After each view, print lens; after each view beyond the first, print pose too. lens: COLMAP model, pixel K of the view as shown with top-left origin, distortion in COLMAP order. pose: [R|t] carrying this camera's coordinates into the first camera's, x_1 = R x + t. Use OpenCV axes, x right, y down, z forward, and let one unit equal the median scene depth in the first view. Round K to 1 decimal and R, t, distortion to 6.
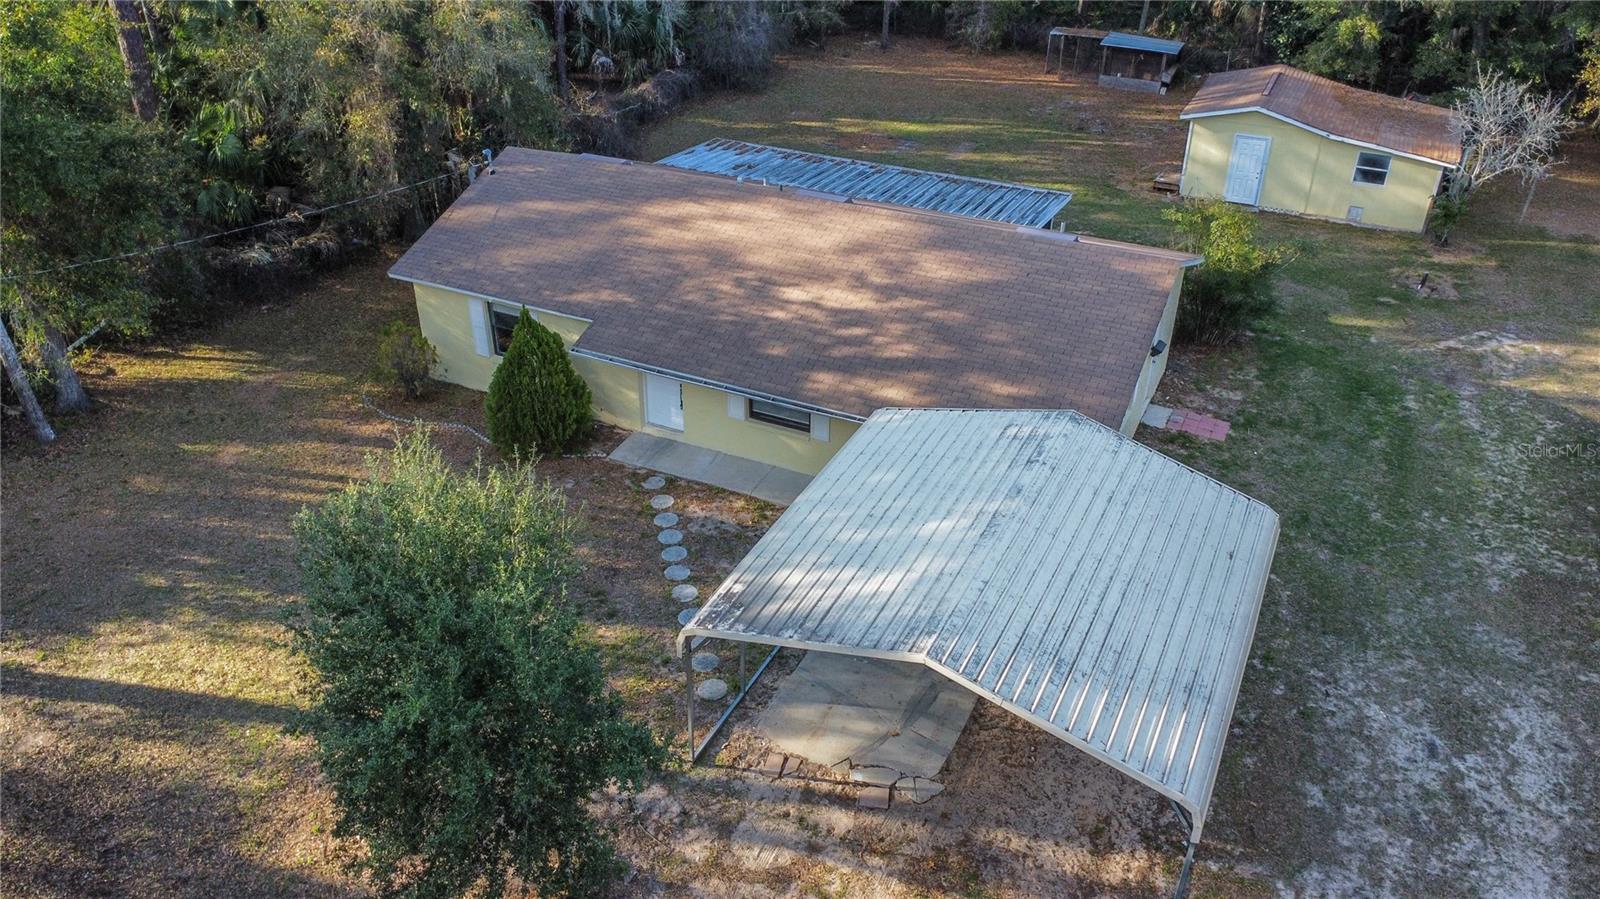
lens RADIAL K [[1222.0, 0, 806.4], [0, 1222.0, 460.7], [0, 0, 1]] dist [0.004690, -0.008895]
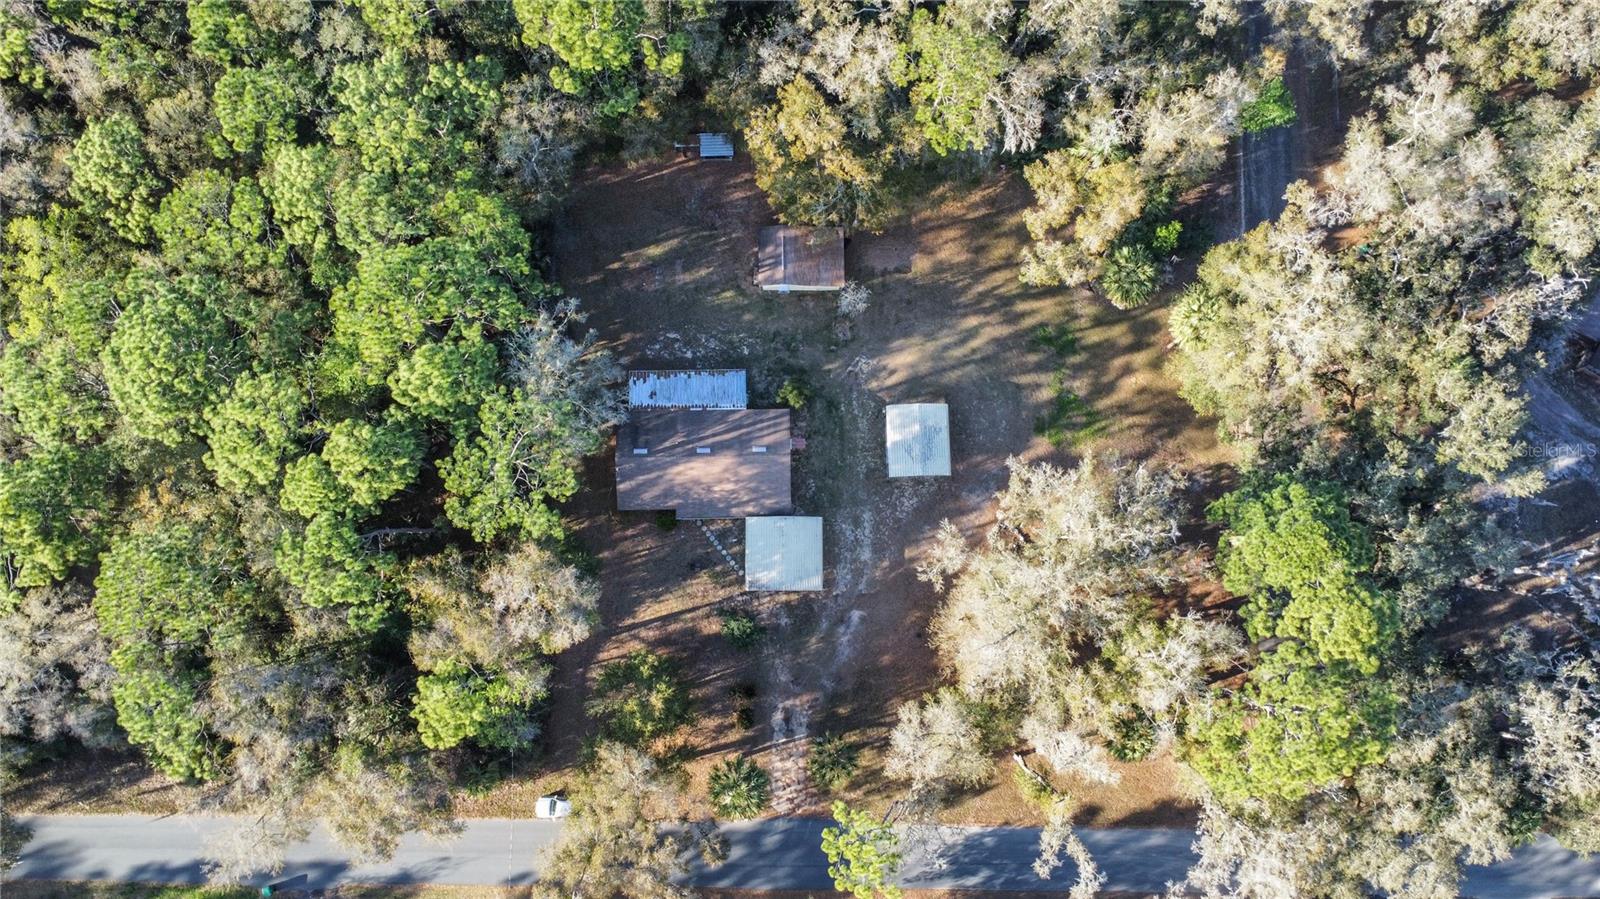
lens RADIAL K [[1222.0, 0, 796.8], [0, 1222.0, 449.6], [0, 0, 1]] dist [0.004690, -0.008895]
pose [[0.901852, -0.422747, 0.089145, -0.087423], [0.202634, 0.596111, 0.776911, -3.787310], [-0.381578, -0.682595, 0.623267, -1.907188]]
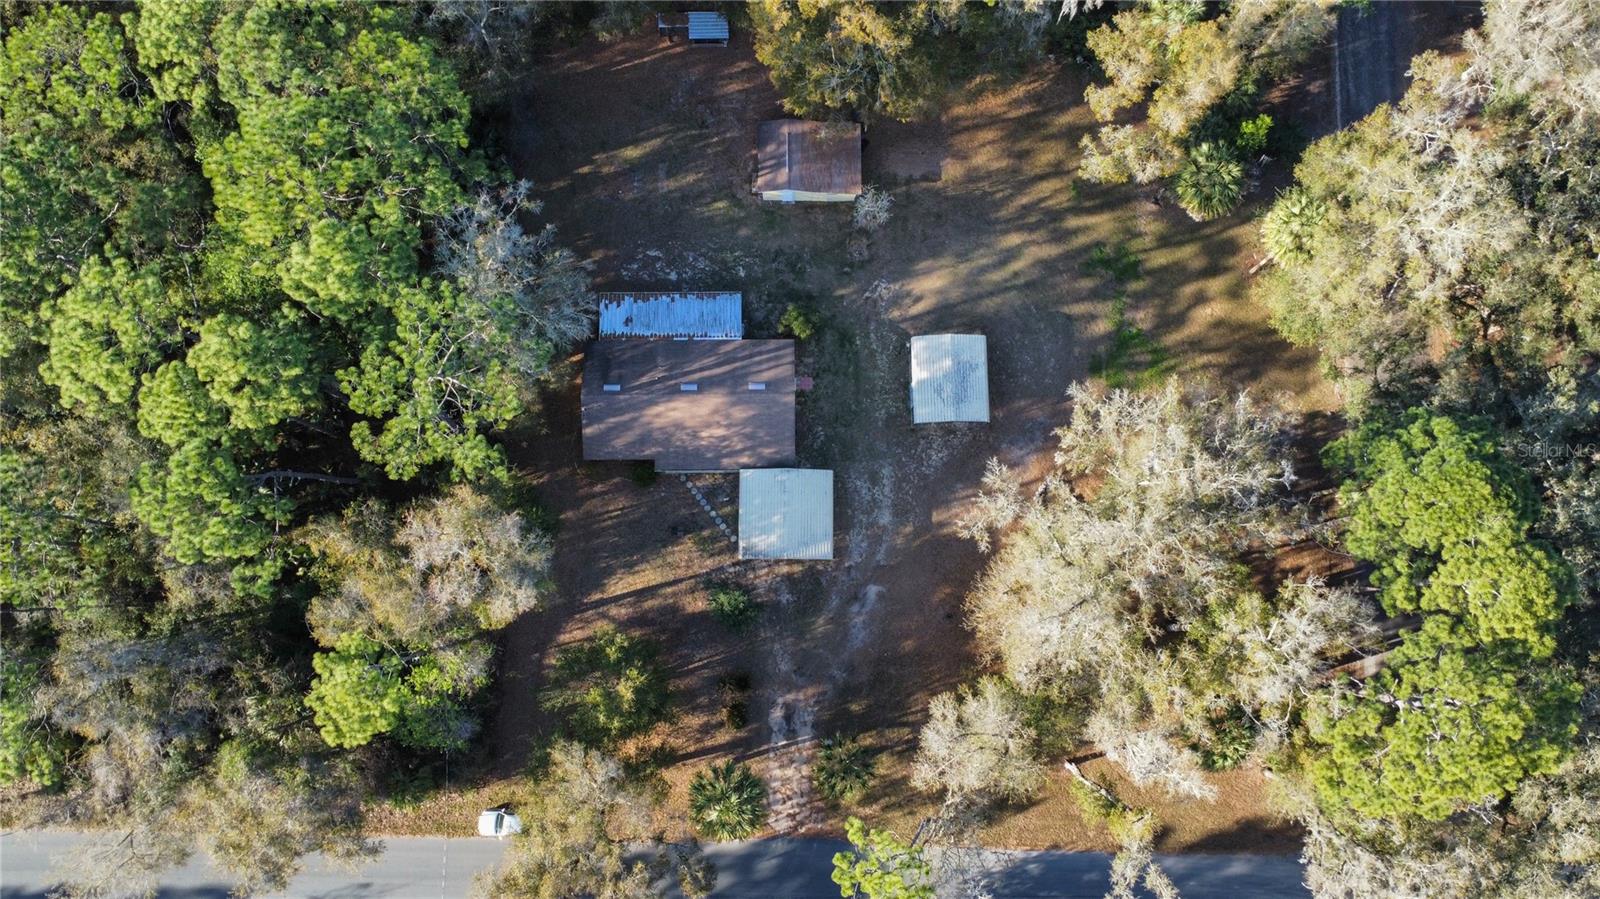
lens RADIAL K [[1222.0, 0, 796.6], [0, 1222.0, 450.8], [0, 0, 1]] dist [0.004690, -0.008895]
pose [[0.904795, -0.414797, 0.096385, -0.139300], [0.195353, 0.605408, 0.771569, -2.996605], [-0.378396, -0.679282, 0.628802, -1.531899]]
